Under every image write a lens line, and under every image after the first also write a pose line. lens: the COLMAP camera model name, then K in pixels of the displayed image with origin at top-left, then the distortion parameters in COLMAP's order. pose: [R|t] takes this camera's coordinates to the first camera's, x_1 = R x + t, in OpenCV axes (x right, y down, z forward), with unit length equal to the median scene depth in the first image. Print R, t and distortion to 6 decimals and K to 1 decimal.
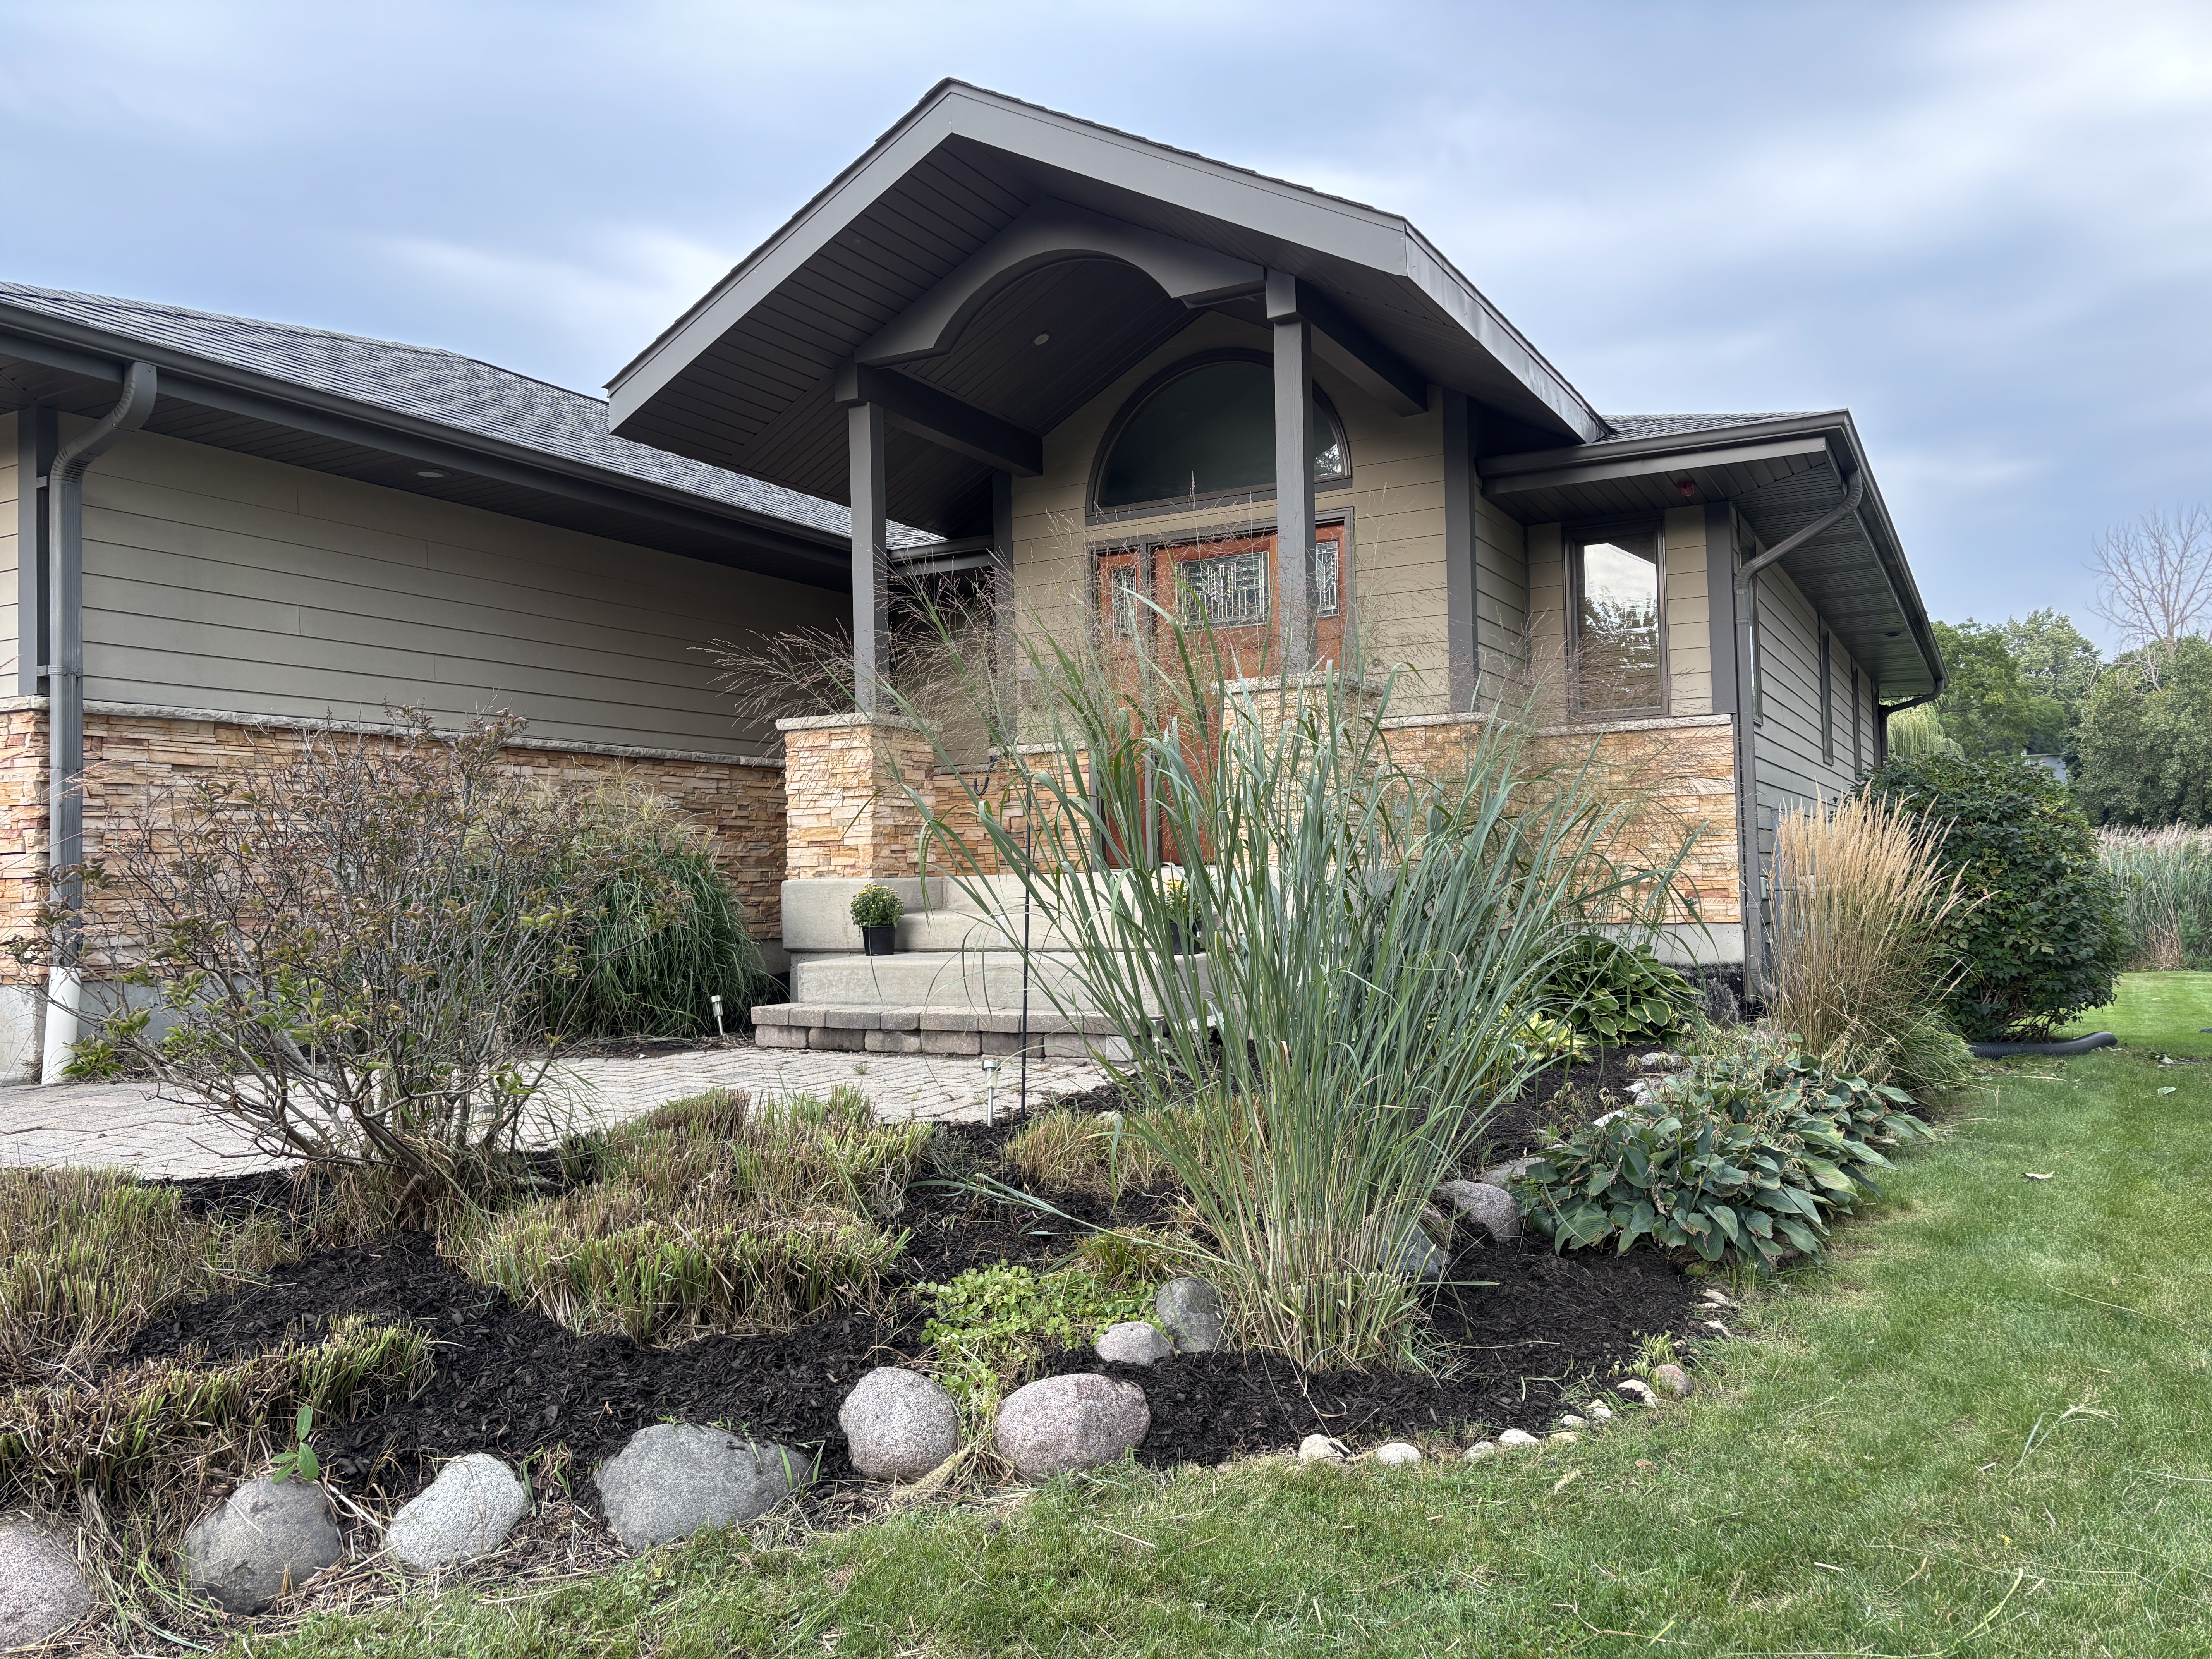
lens RADIAL K [[1662.3, 0, 1106.0], [0, 1662.3, 829.5], [0, 0, 1]] dist [0.036332, -0.002646]
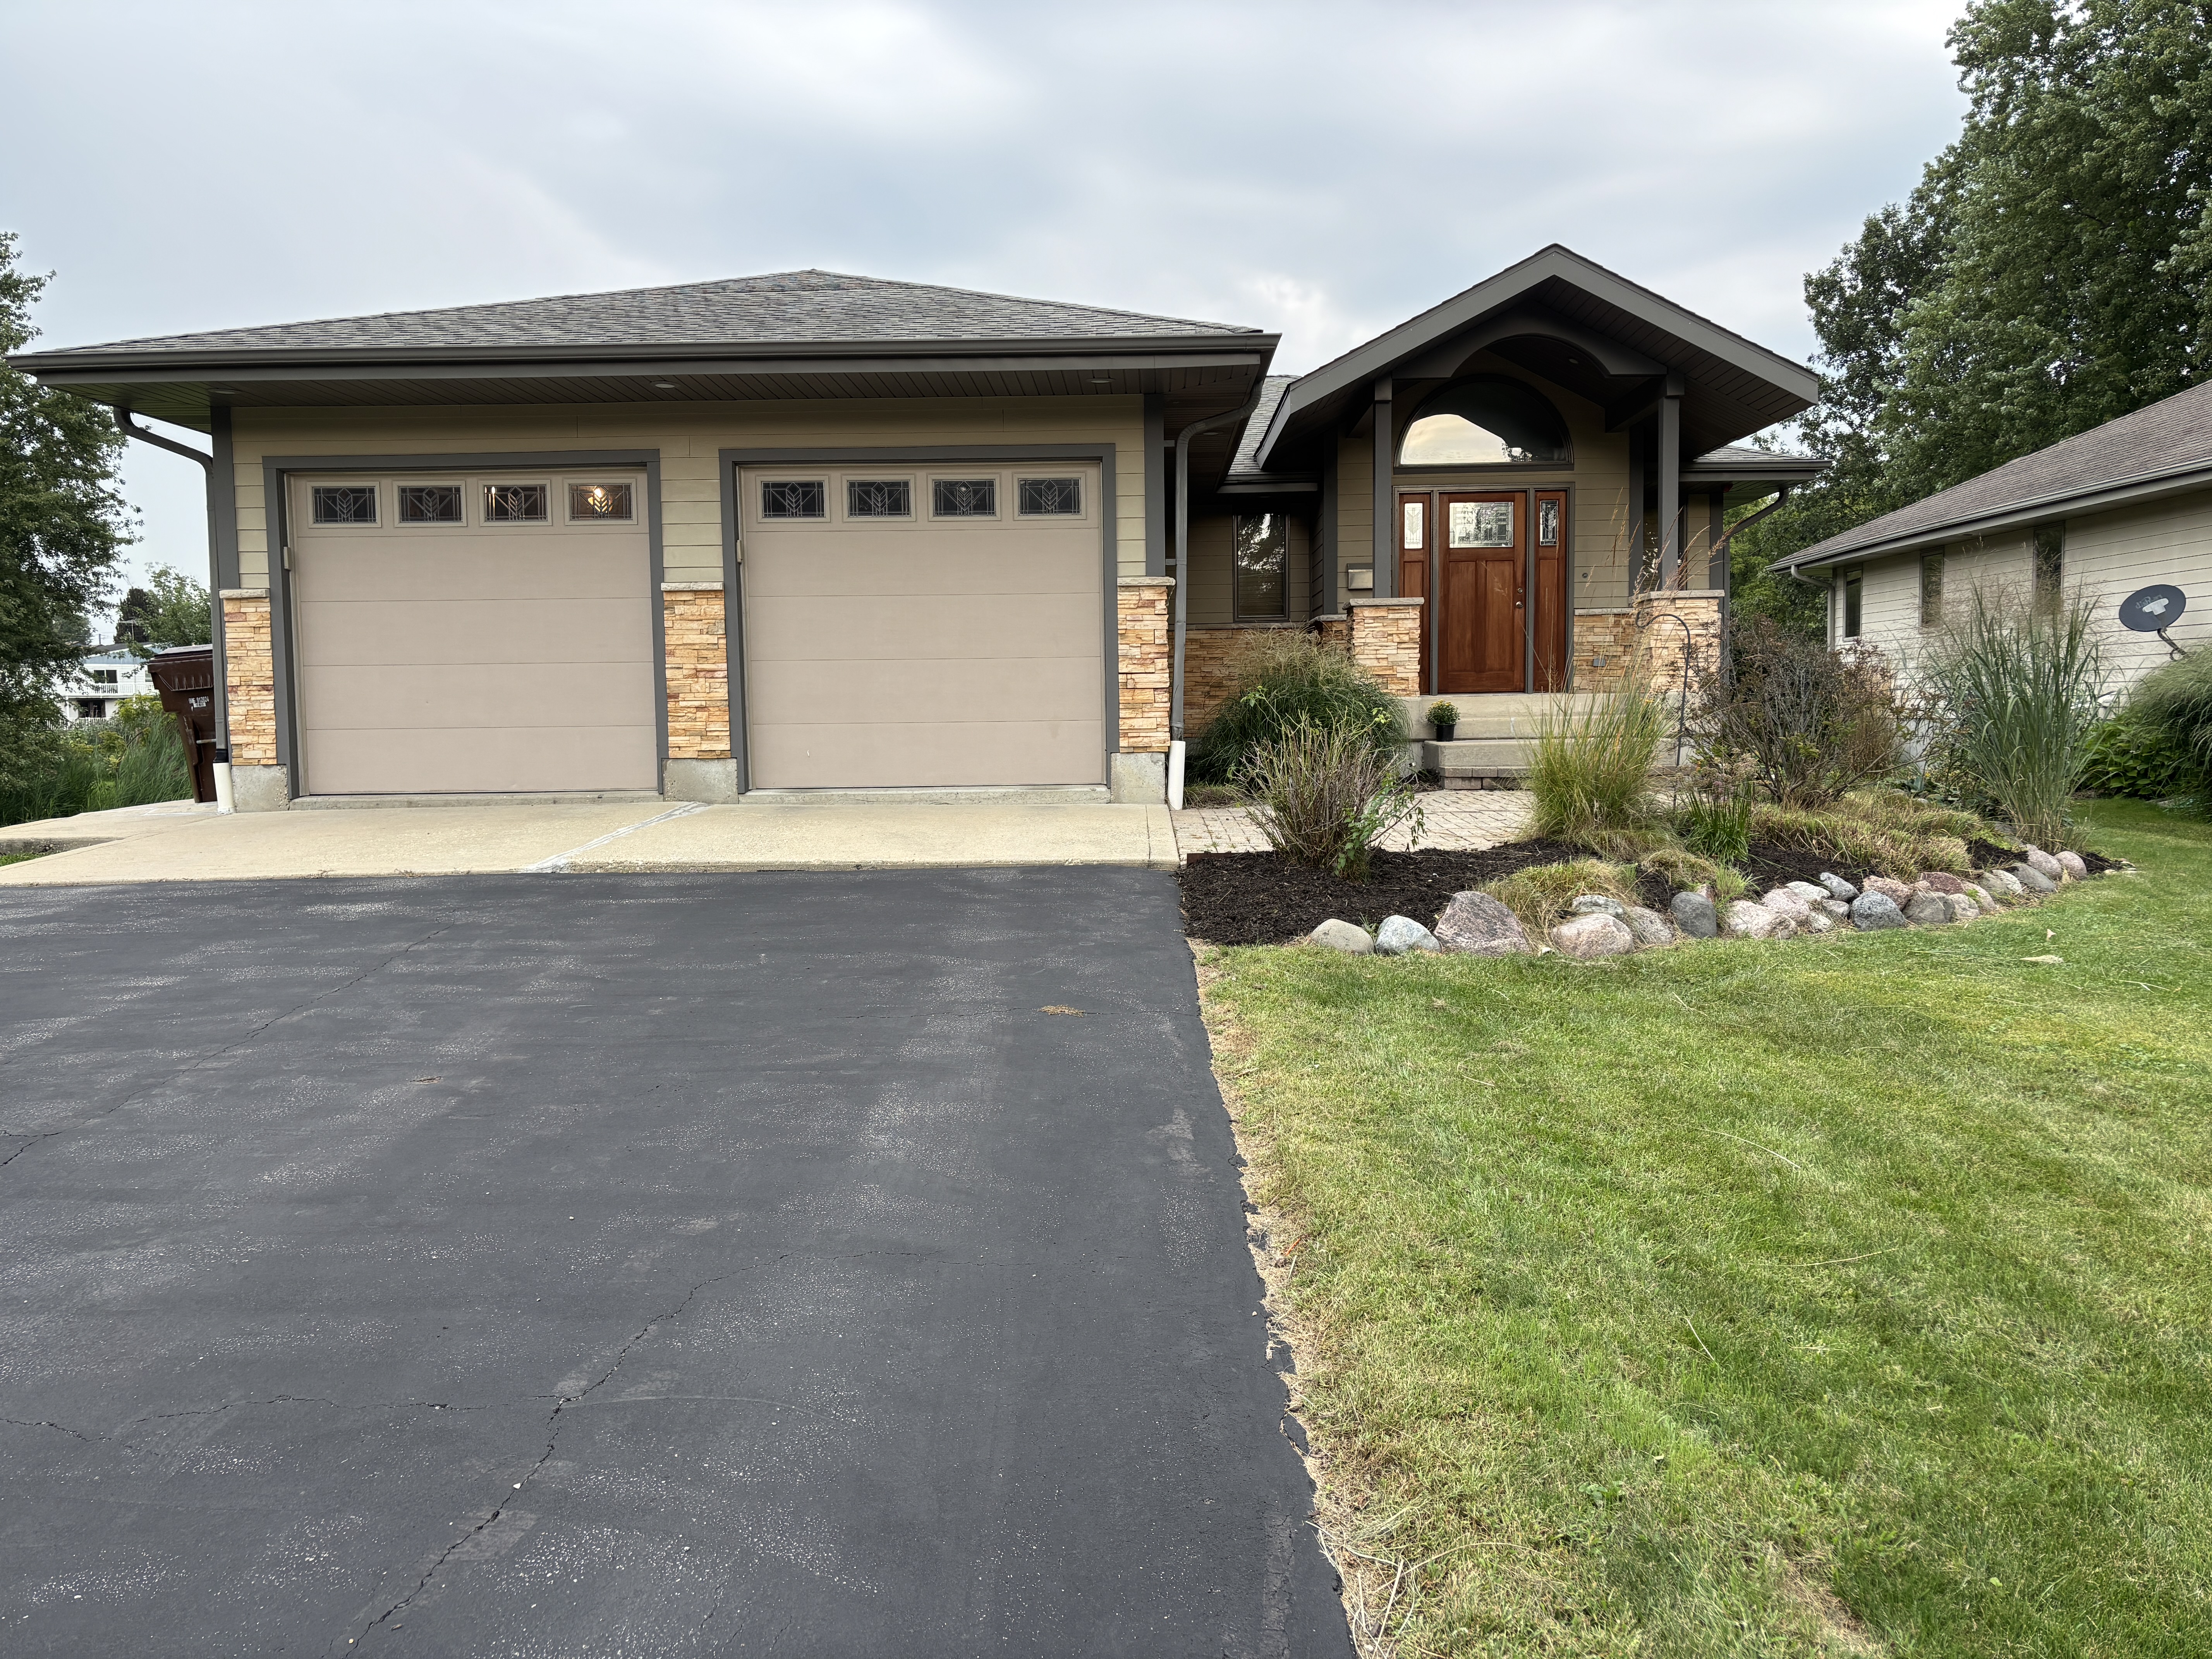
lens RADIAL K [[1648.3, 0, 1124.4], [0, 1648.3, 823.3], [0, 0, 1]] dist [0.065595, -0.039086]
pose [[0.885269, -0.022687, 0.464525, -1.333975], [-0.020642, 0.995908, 0.087979, 0.017832], [-0.464621, -0.087473, 0.881179, -0.399131]]
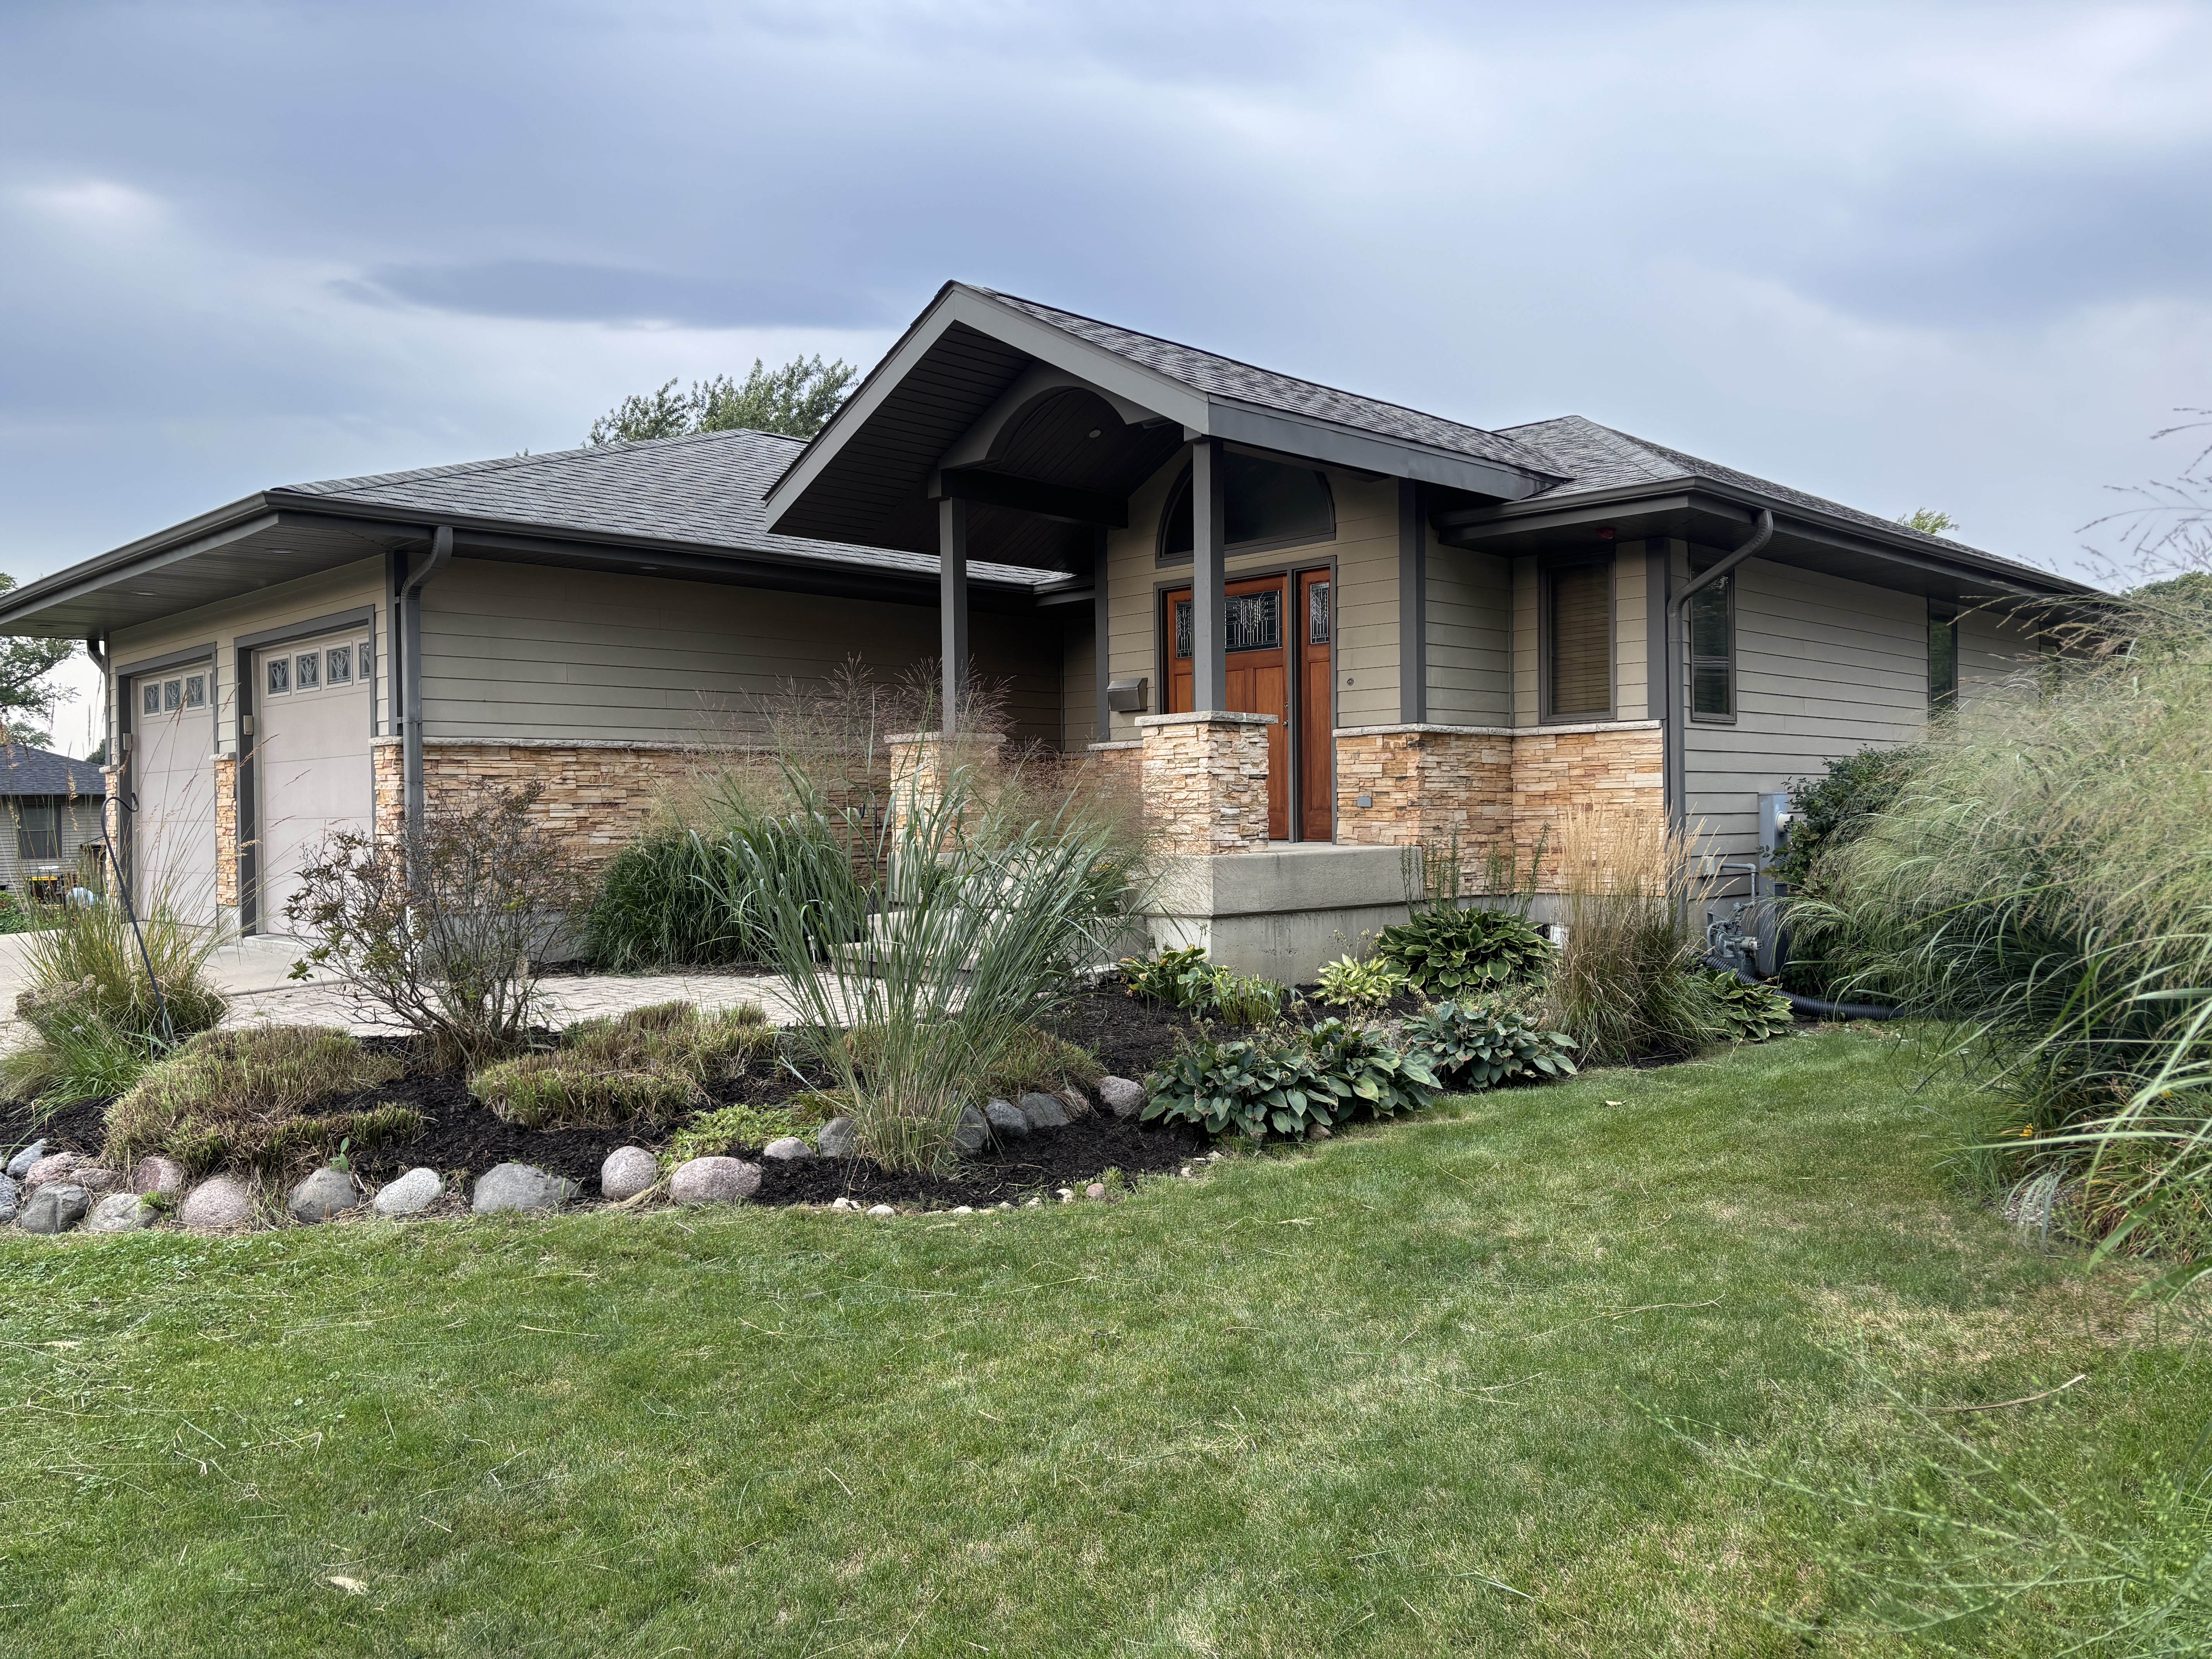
lens RADIAL K [[1662.3, 0, 1106.0], [0, 1662.3, 829.5], [0, 0, 1]] dist [0.036332, -0.002646]
pose [[0.960487, 0.011739, -0.278078, 0.415220], [0.001162, 0.998932, 0.046183, -0.059320], [0.278324, -0.044681, 0.959447, -0.305209]]
